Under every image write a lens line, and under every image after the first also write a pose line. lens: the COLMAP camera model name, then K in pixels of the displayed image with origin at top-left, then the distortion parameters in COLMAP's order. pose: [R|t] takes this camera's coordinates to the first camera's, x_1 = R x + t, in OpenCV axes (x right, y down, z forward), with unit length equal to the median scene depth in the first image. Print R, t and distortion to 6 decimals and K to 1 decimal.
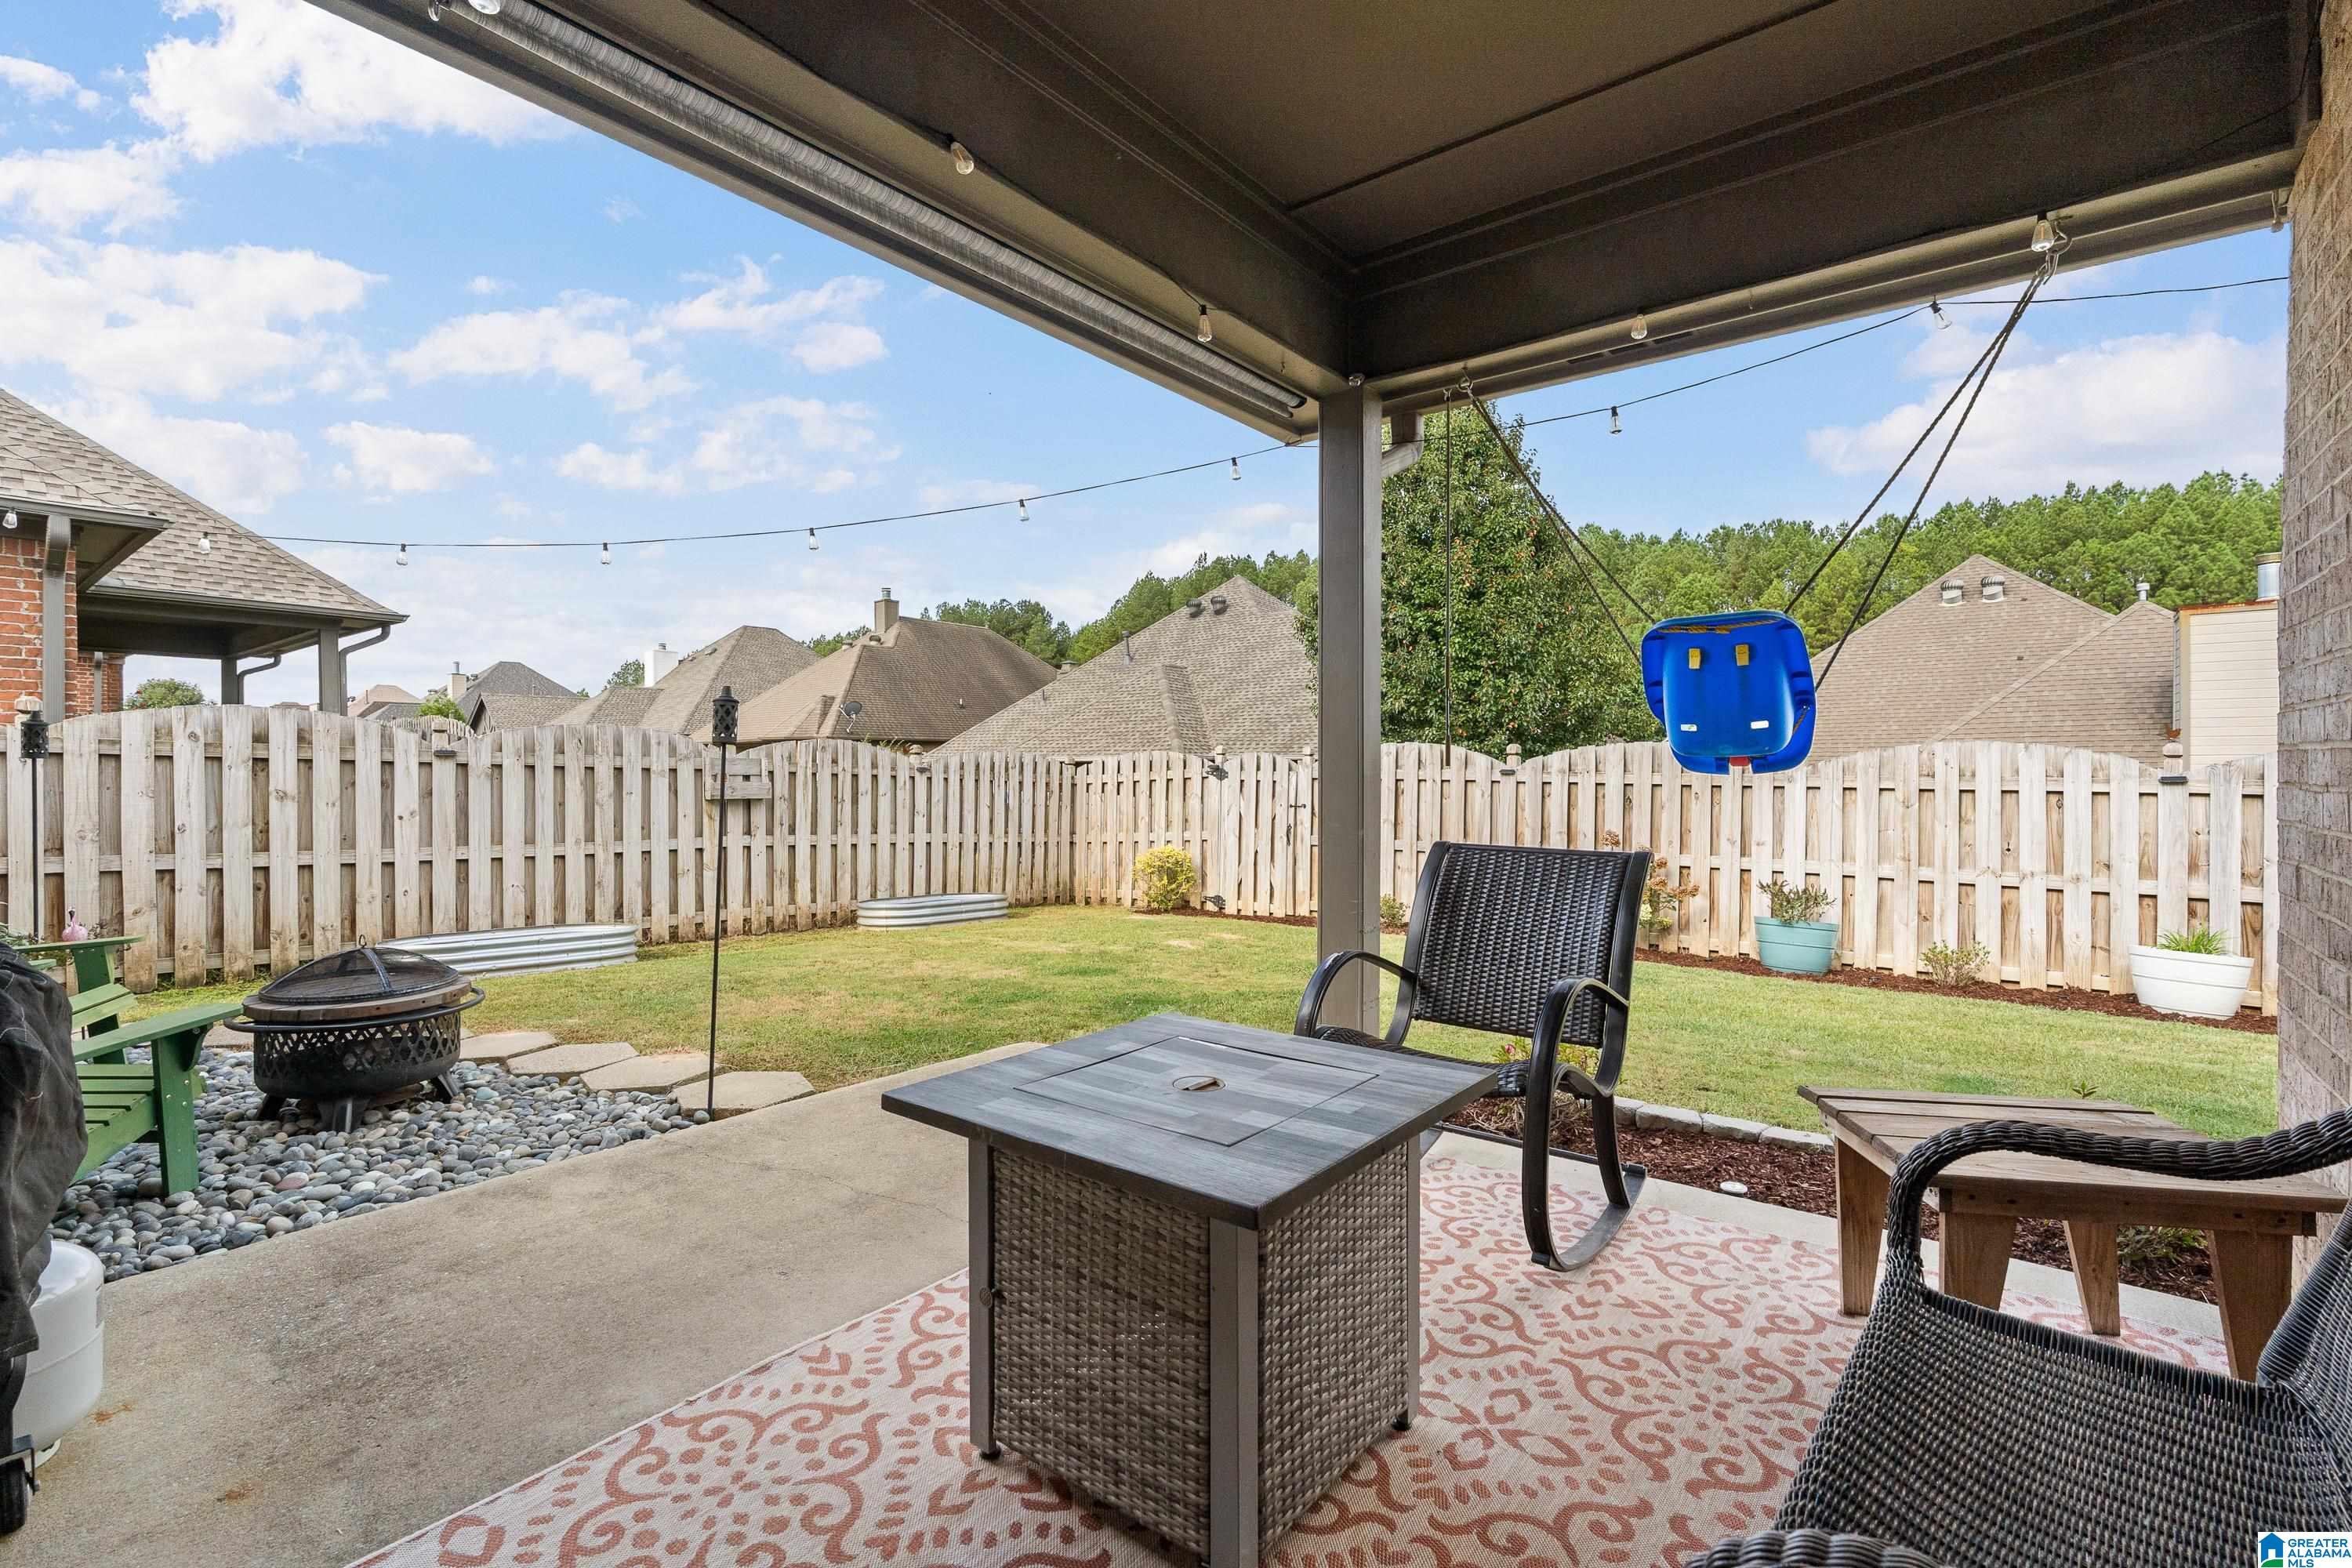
lens RADIAL K [[1081.4, 0, 1181.5], [0, 1081.4, 780.0], [0, 0, 1]] dist [-0.014055, 0.002952]
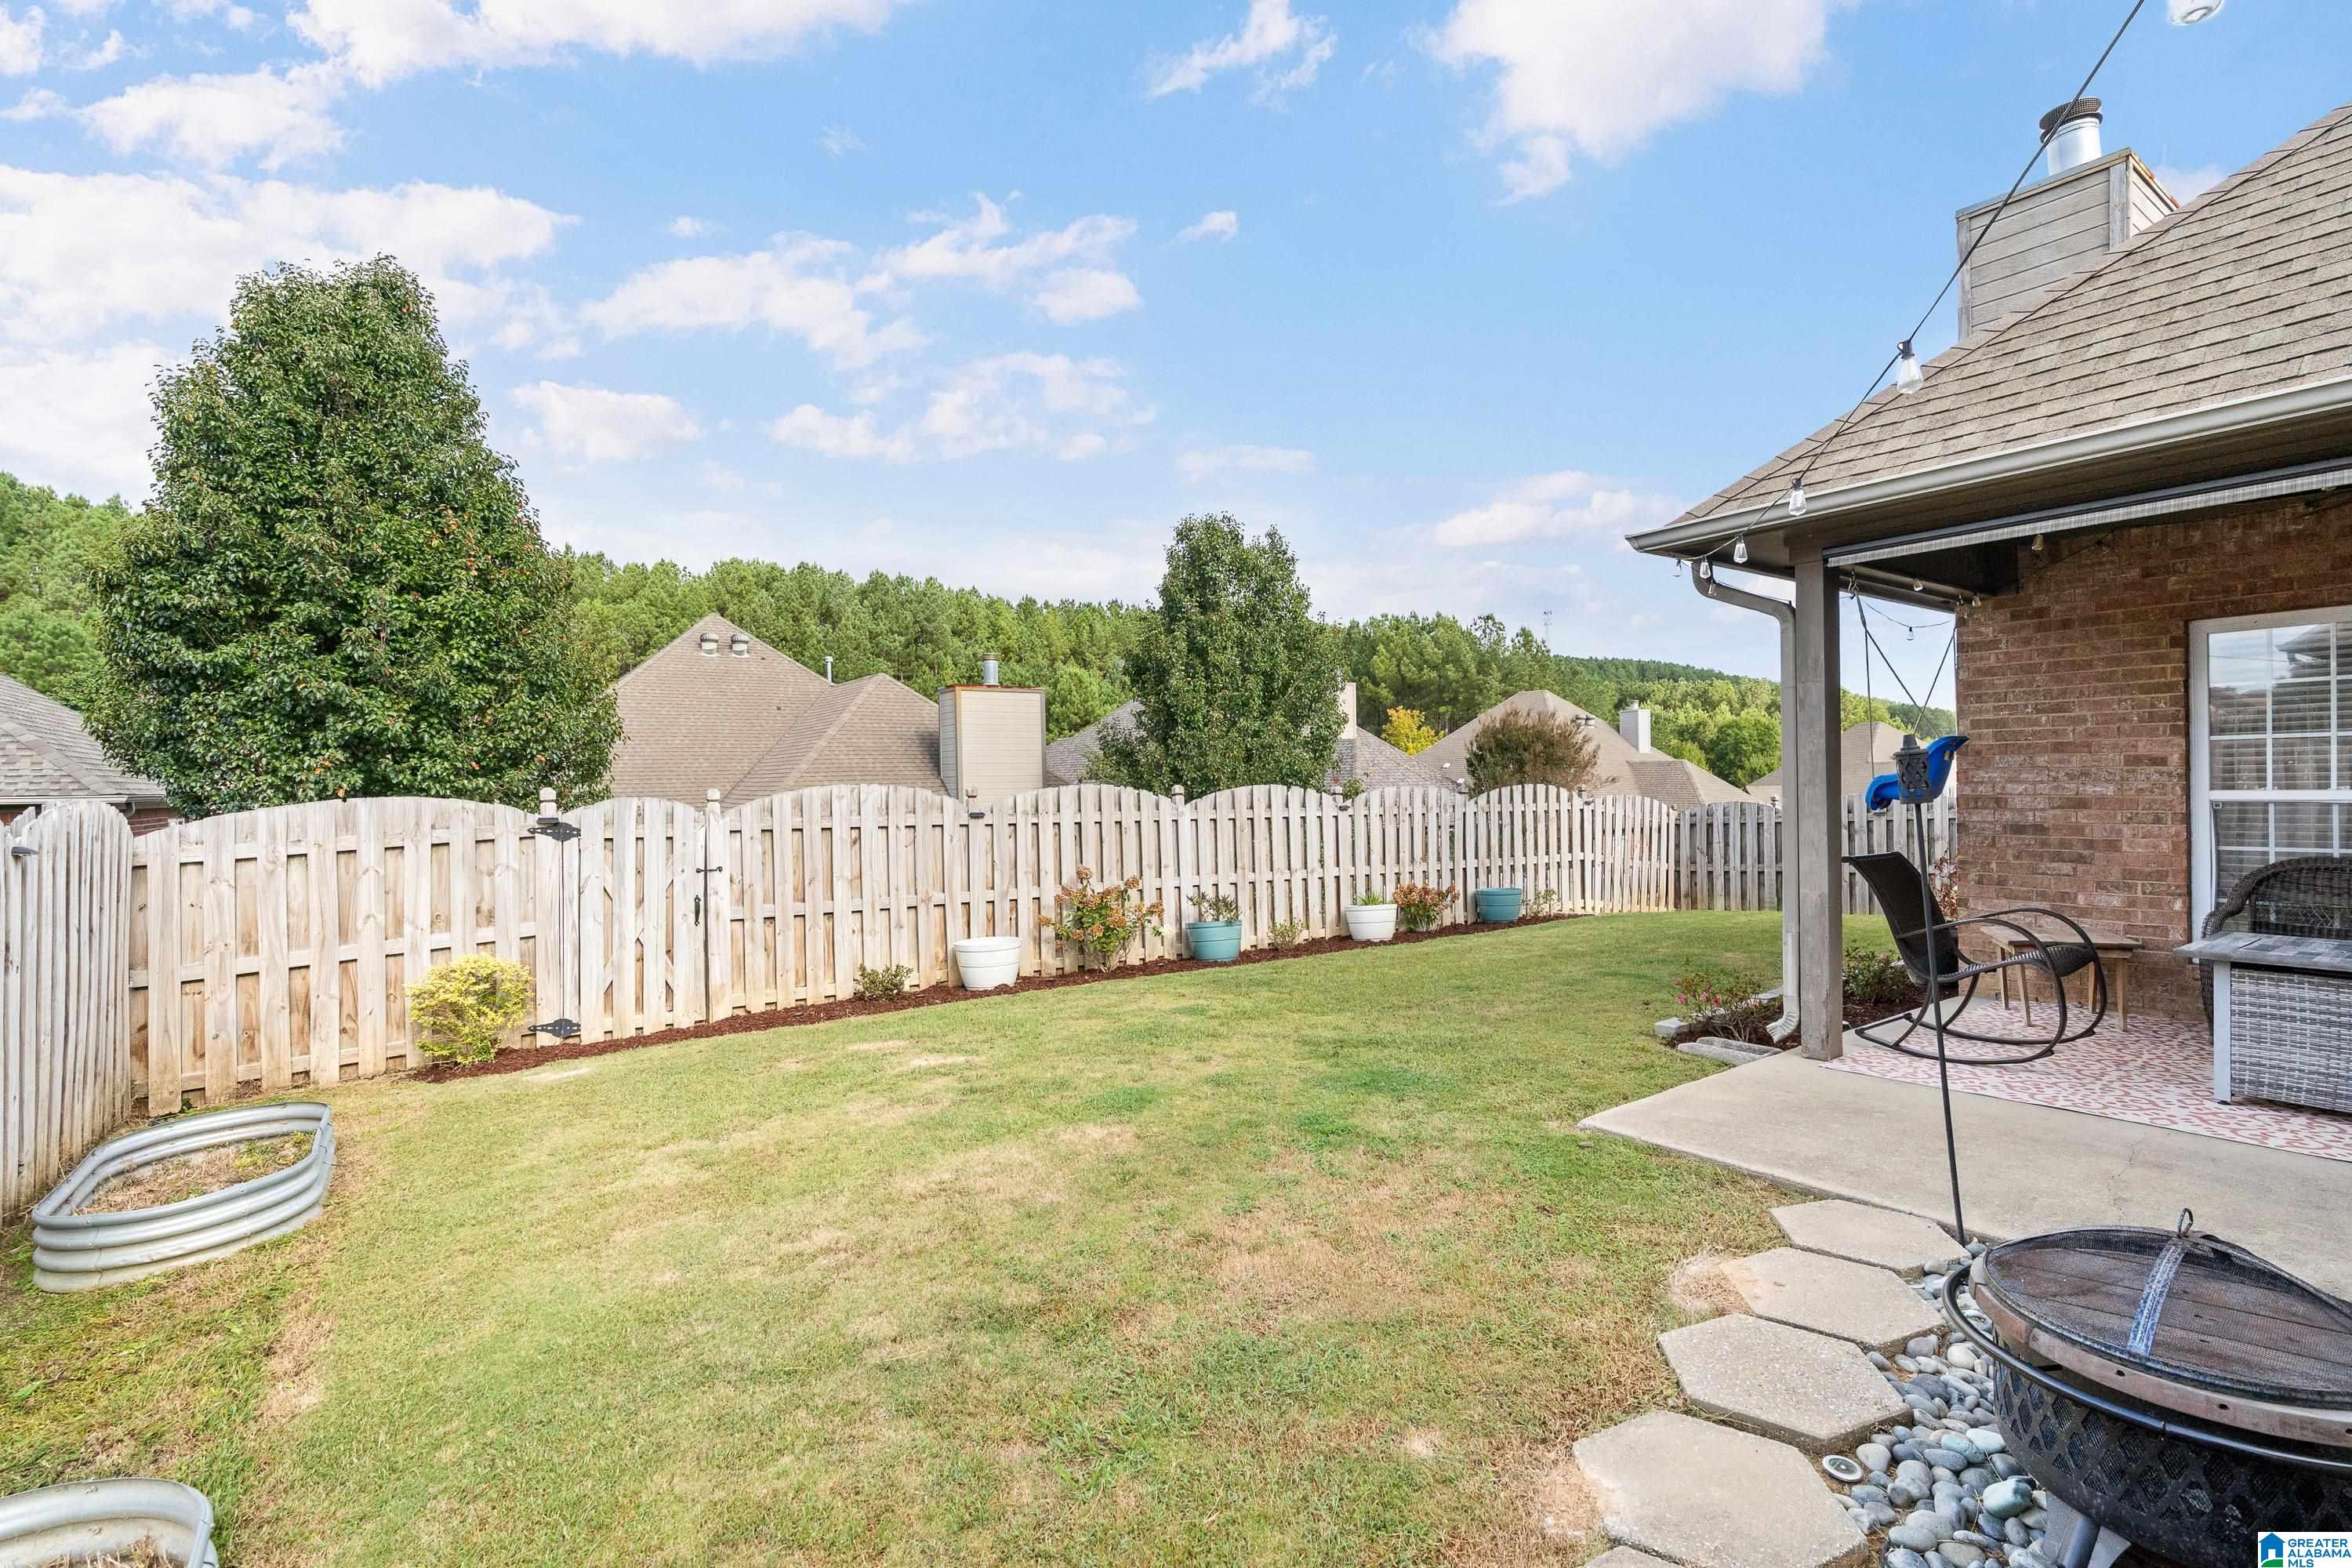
lens RADIAL K [[1081.4, 0, 1181.1], [0, 1081.4, 777.0], [0, 0, 1]] dist [-0.014055, 0.002952]
pose [[0.269516, 0.004195, 0.962987, -0.497884], [0.025849, 0.999599, -0.011589, -0.021377], [-0.962649, 0.028016, 0.269300, 0.479256]]
